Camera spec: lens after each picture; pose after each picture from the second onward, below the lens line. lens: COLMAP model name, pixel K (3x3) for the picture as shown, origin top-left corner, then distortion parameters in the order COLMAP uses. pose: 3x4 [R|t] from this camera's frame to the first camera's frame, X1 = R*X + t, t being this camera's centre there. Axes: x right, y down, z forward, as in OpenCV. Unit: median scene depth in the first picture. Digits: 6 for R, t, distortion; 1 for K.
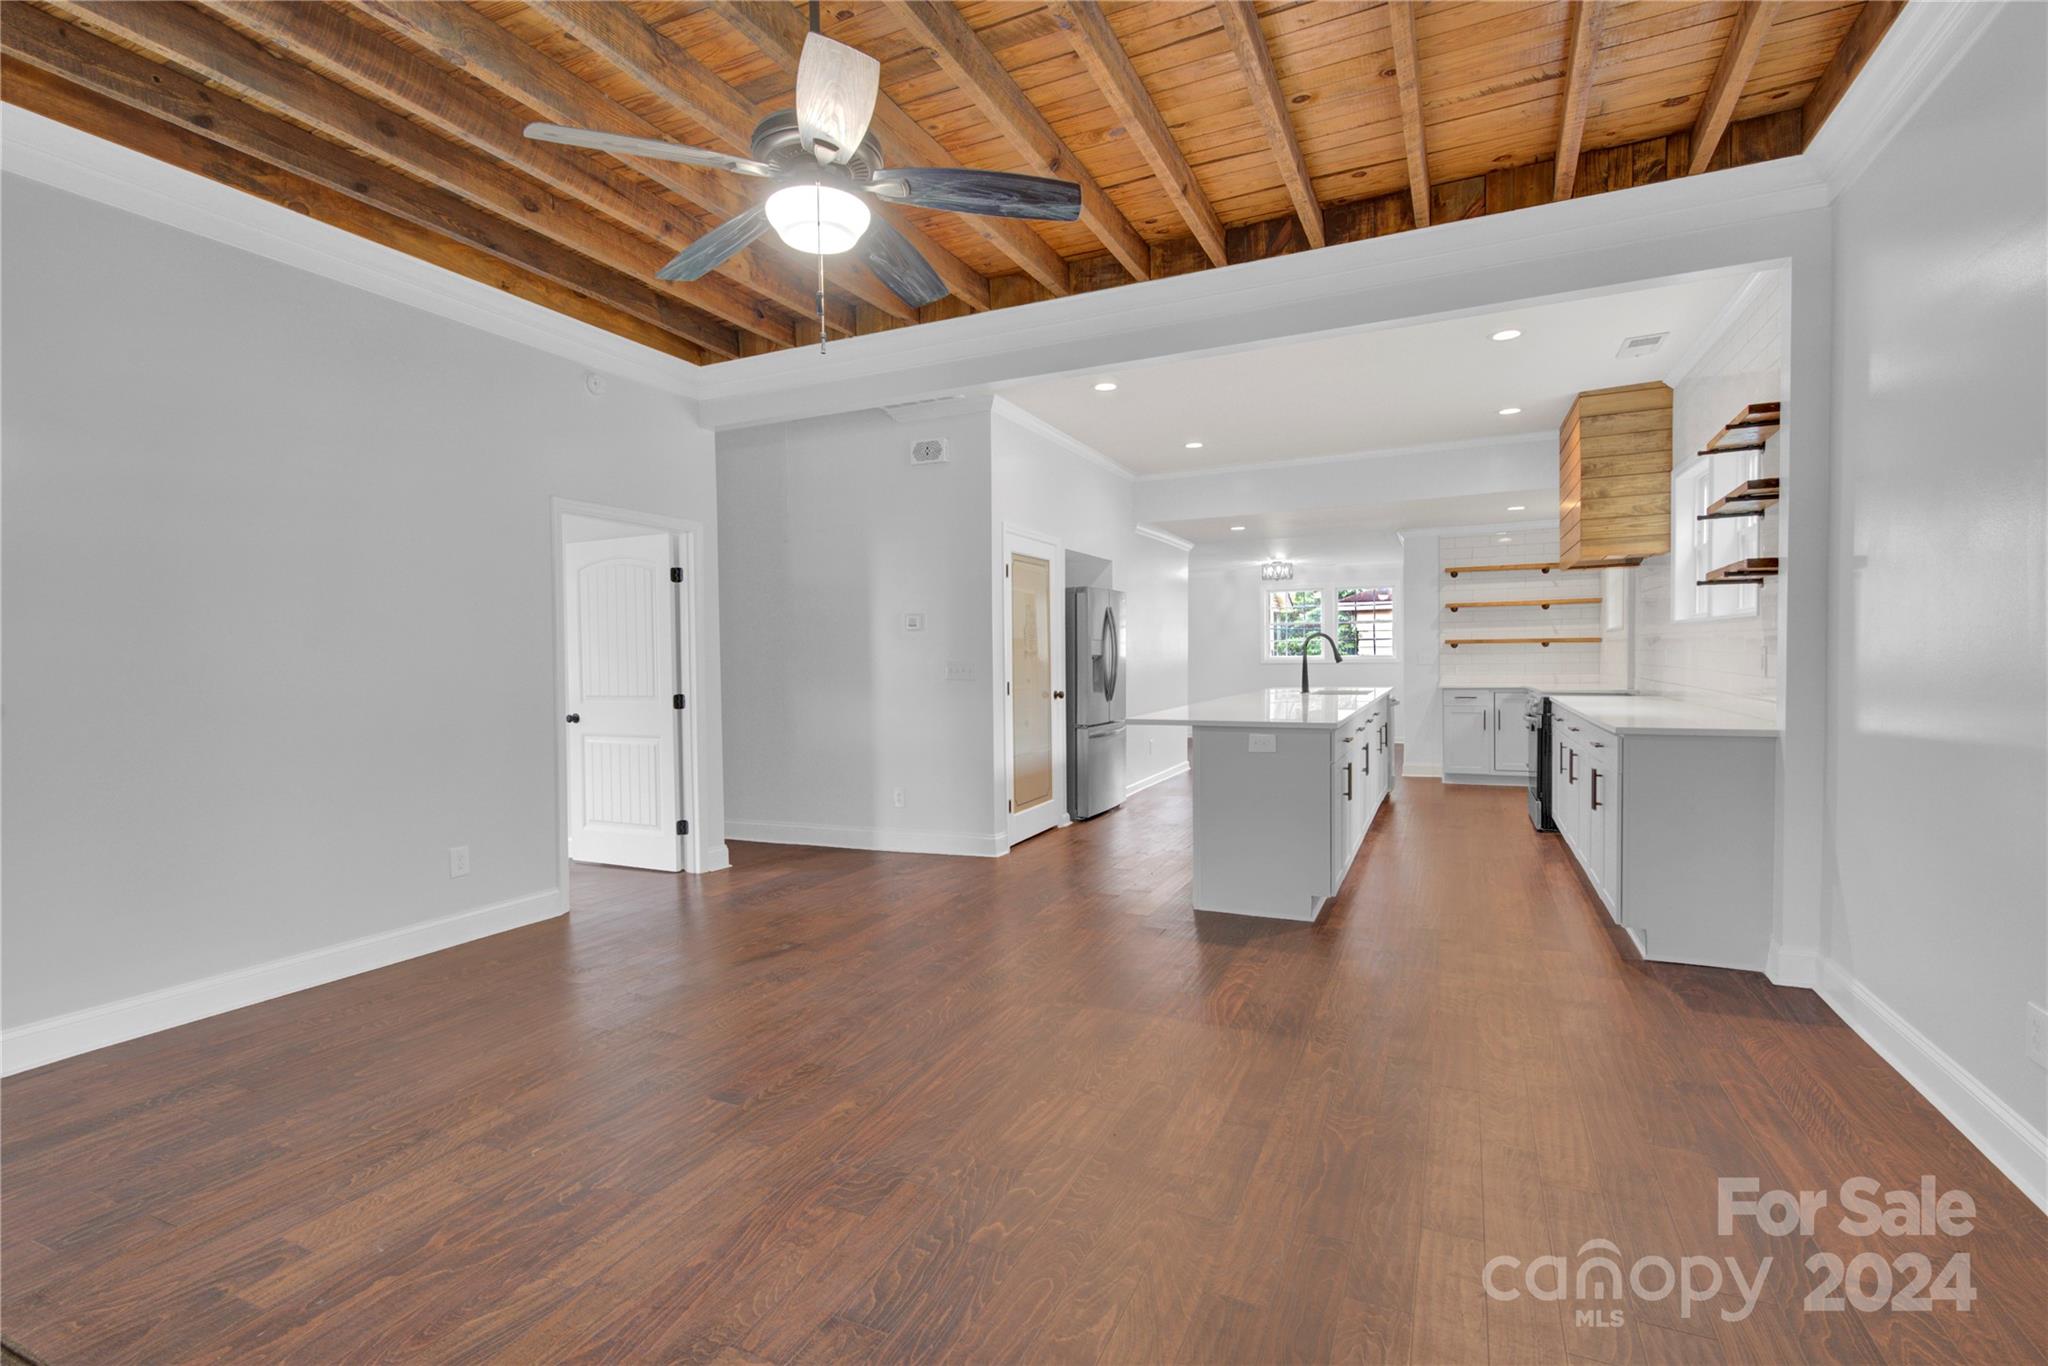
lens RADIAL K [[894.7, 0, 1060.8], [0, 894.7, 678.1], [0, 0, 1]] dist [0.001157, 0.000179]
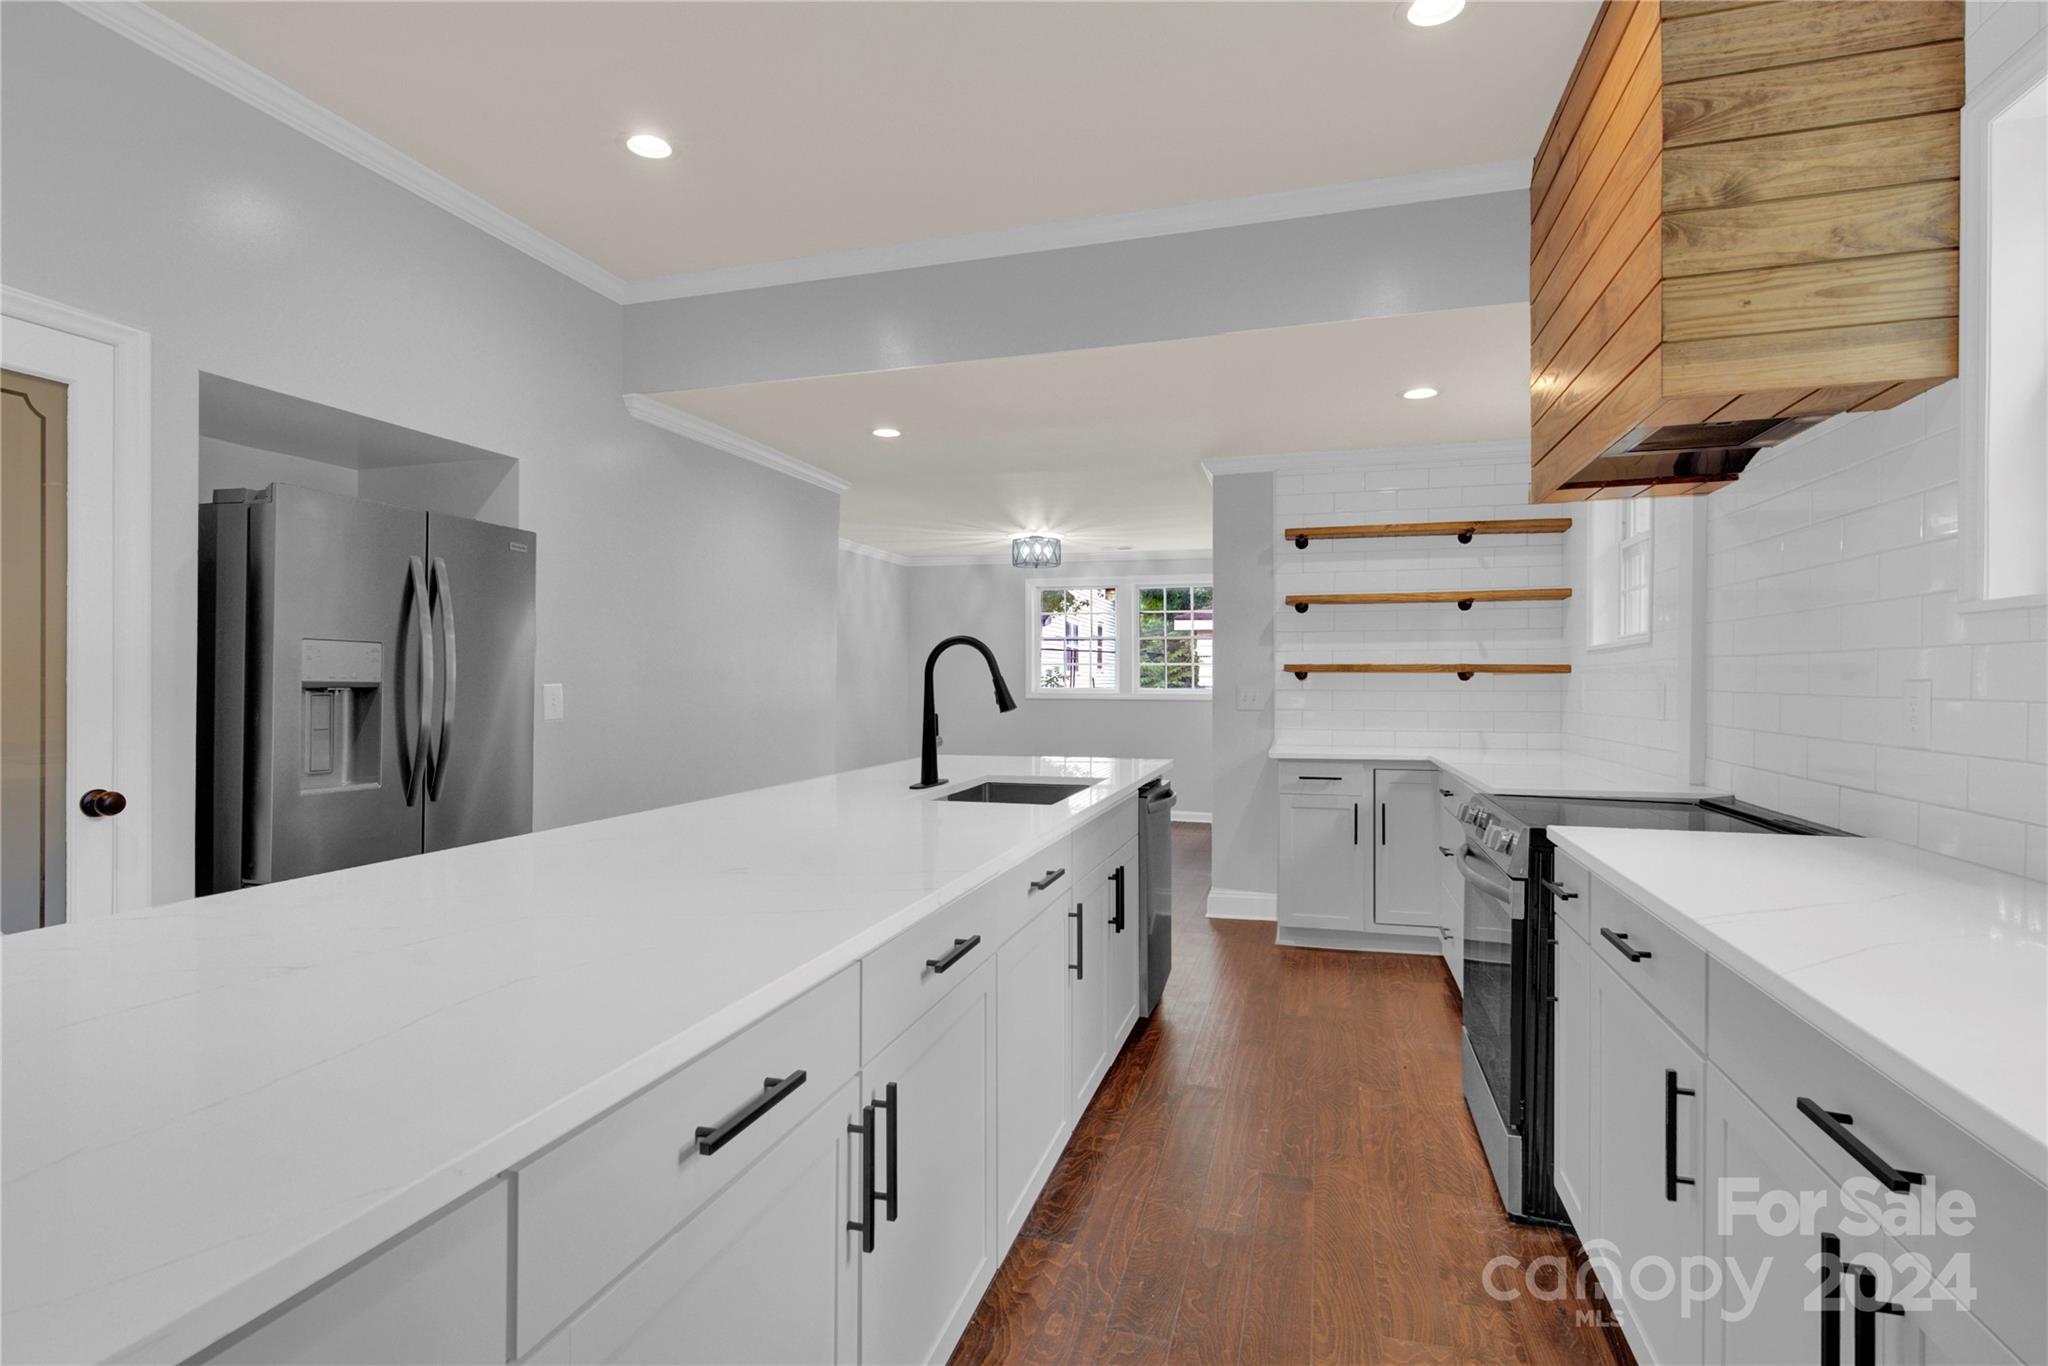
lens RADIAL K [[980.9, 0, 1016.5], [0, 980.9, 679.6], [0, 0, 1]] dist [0.001553, 0.000319]
pose [[0.993107, 0.017108, 0.115957, 0.270340], [-0.014044, 0.999532, -0.027185, -0.020206], [-0.116368, 0.025370, 0.992882, 0.583665]]
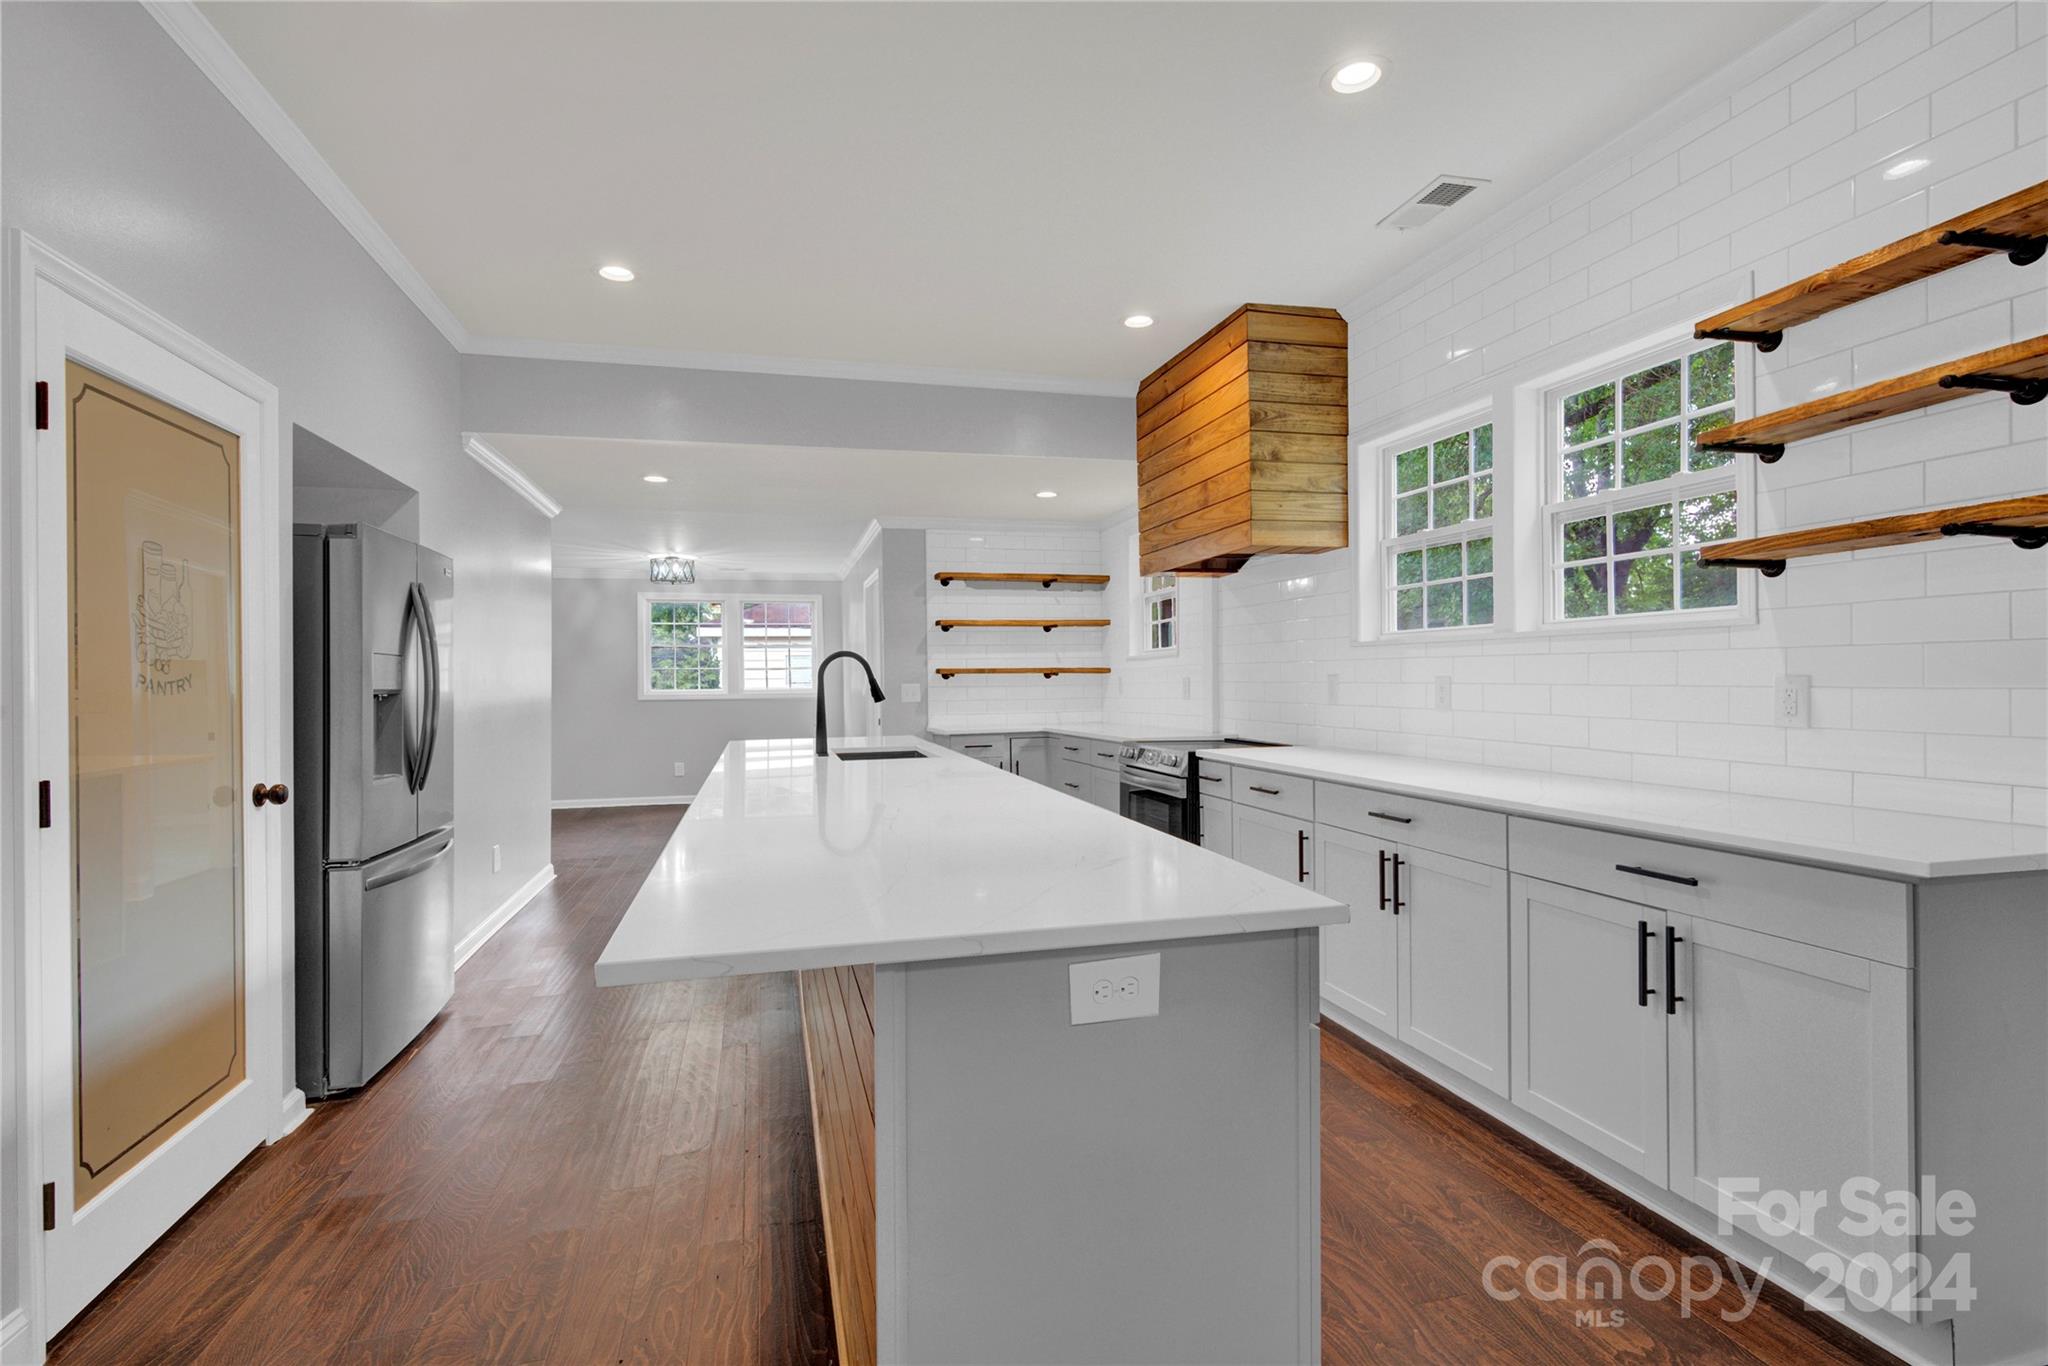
lens RADIAL K [[914.9, 0, 998.8], [0, 914.9, 682.3], [0, 0, 1]] dist [-0.003147, -0.000499]
pose [[0.792323, 0.003718, 0.610091, 0.006322], [0.015458, 0.999538, -0.026166, -0.013639], [-0.609906, 0.030162, 0.791899, 0.485310]]
